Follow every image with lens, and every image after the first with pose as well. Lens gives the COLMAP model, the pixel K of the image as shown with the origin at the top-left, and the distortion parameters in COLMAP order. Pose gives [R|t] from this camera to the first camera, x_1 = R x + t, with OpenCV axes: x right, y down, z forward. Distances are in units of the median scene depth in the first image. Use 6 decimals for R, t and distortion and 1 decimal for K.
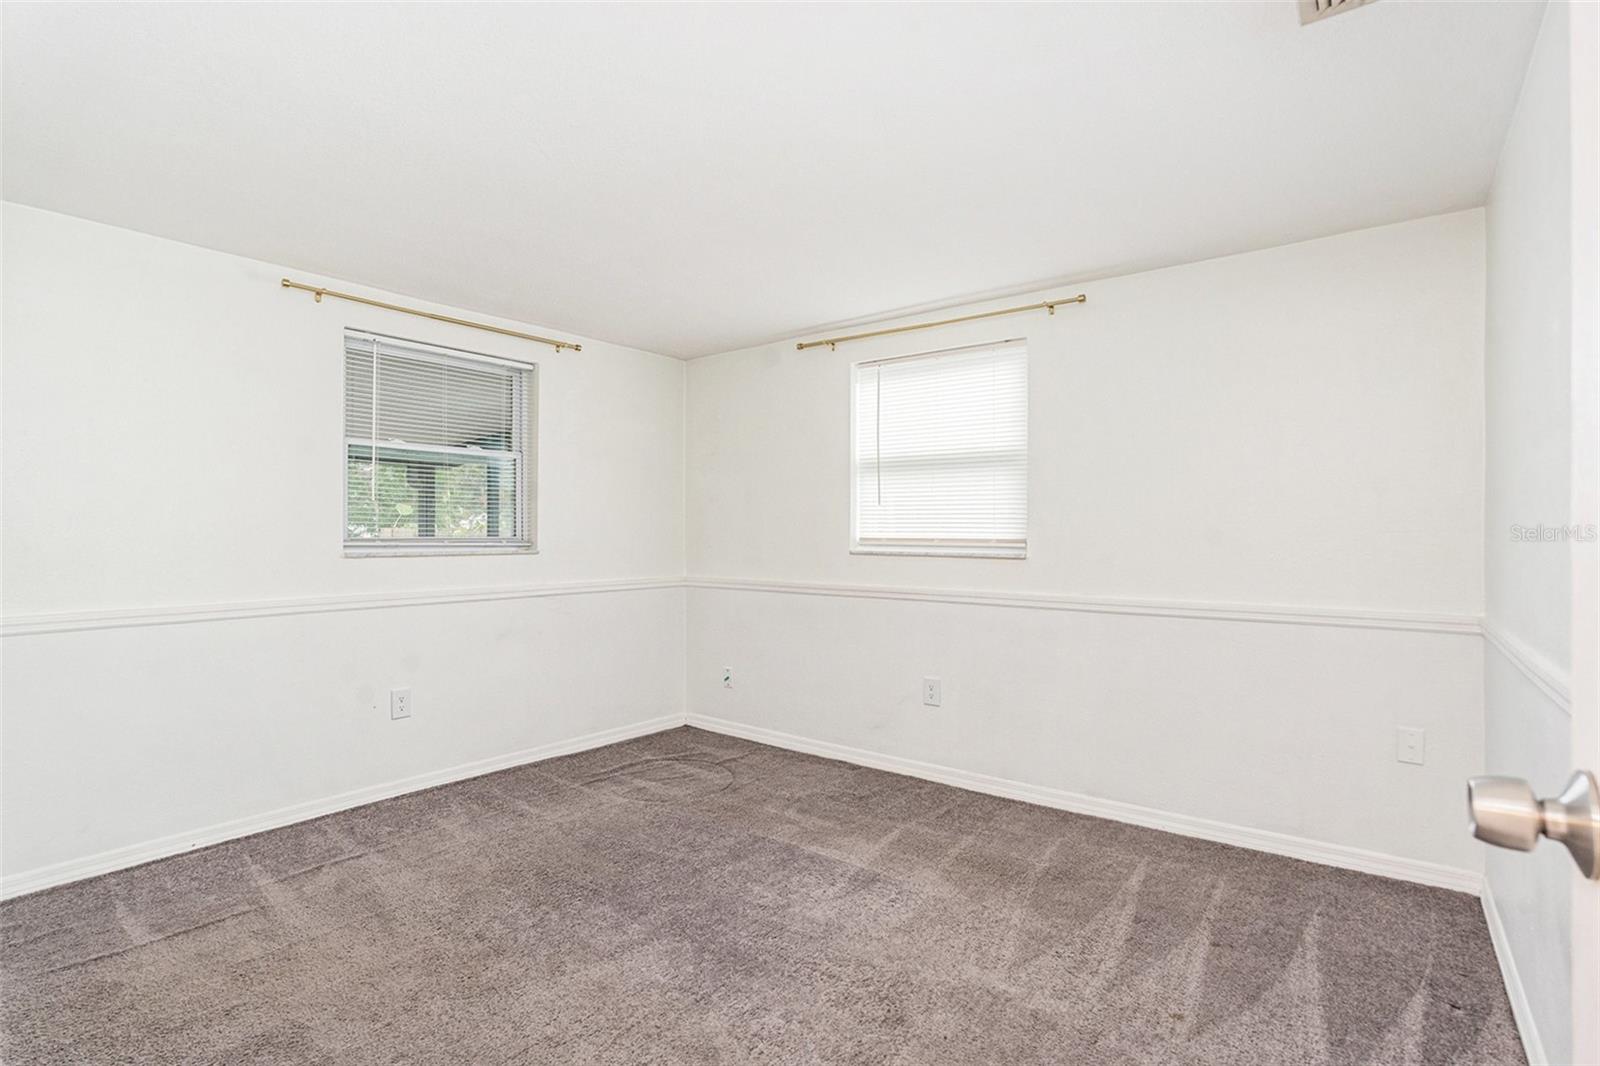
lens RADIAL K [[733.9, 0, 804.9], [0, 733.9, 542.2], [0, 0, 1]] dist [-0.074857, 0.013207]
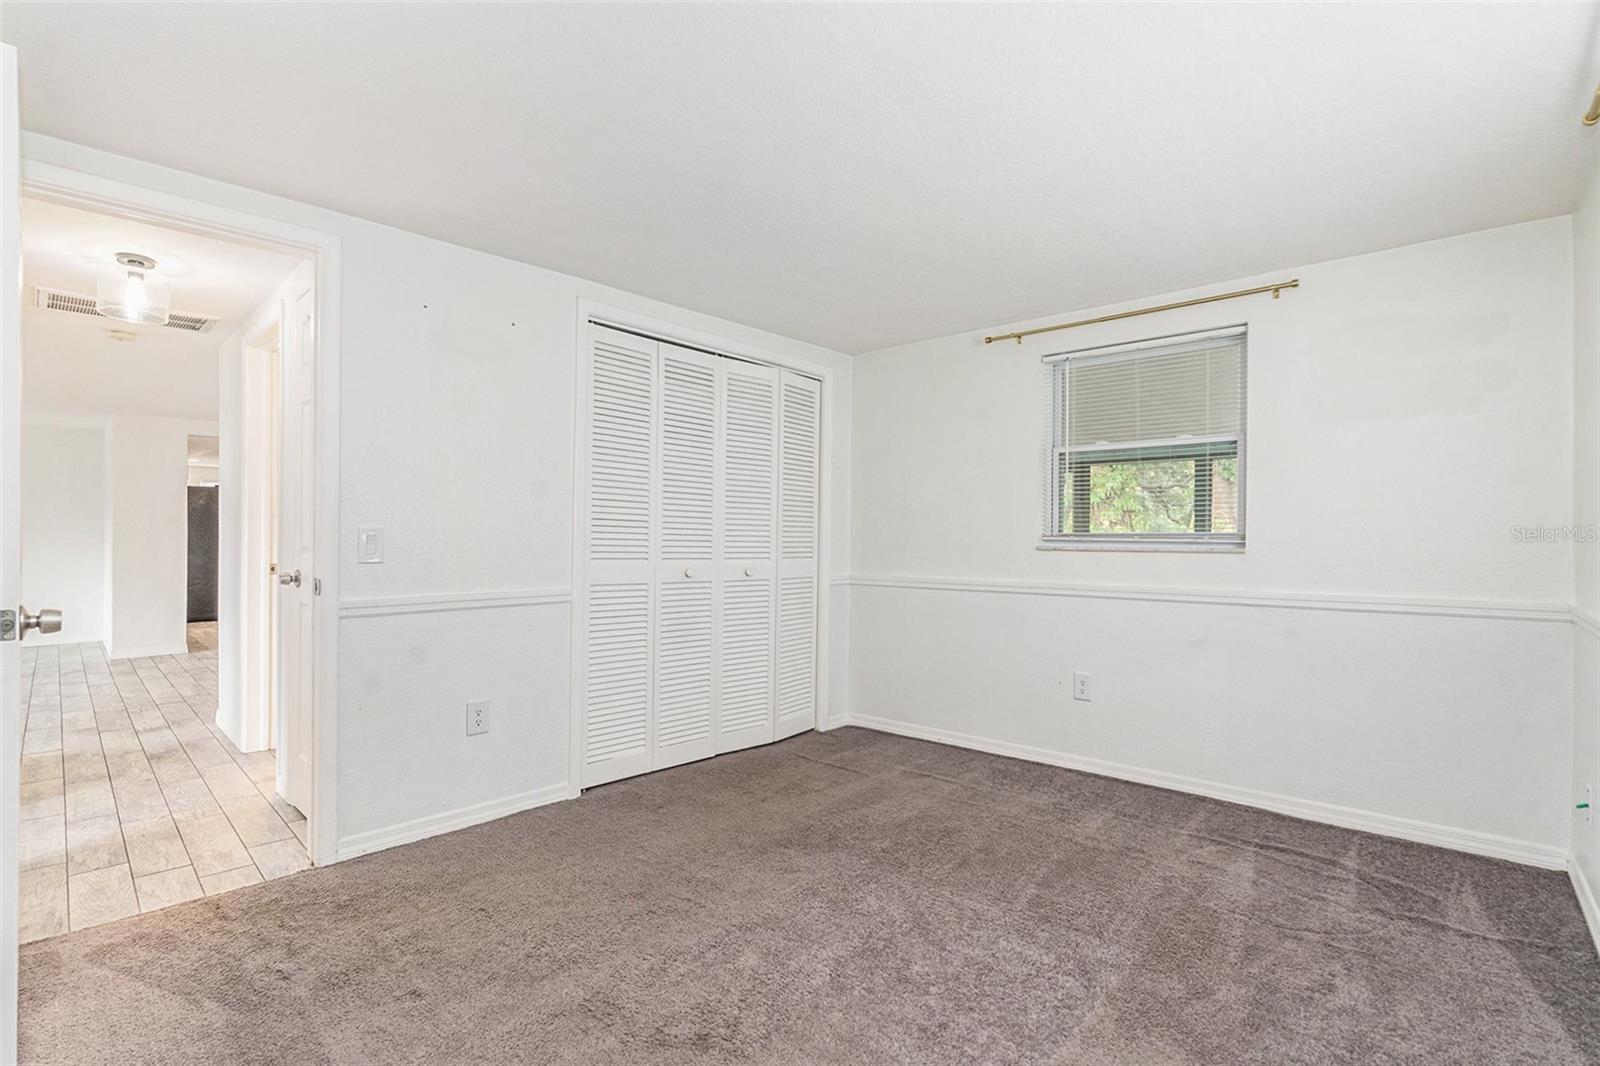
lens RADIAL K [[733.9, 0, 804.9], [0, 733.9, 542.2], [0, 0, 1]] dist [-0.074857, 0.013207]
pose [[-0.078903, 0.005542, -0.996867, 0.518379], [-0.010381, 0.999926, 0.006381, 0.003709], [0.996828, 0.010852, -0.078840, 0.616136]]
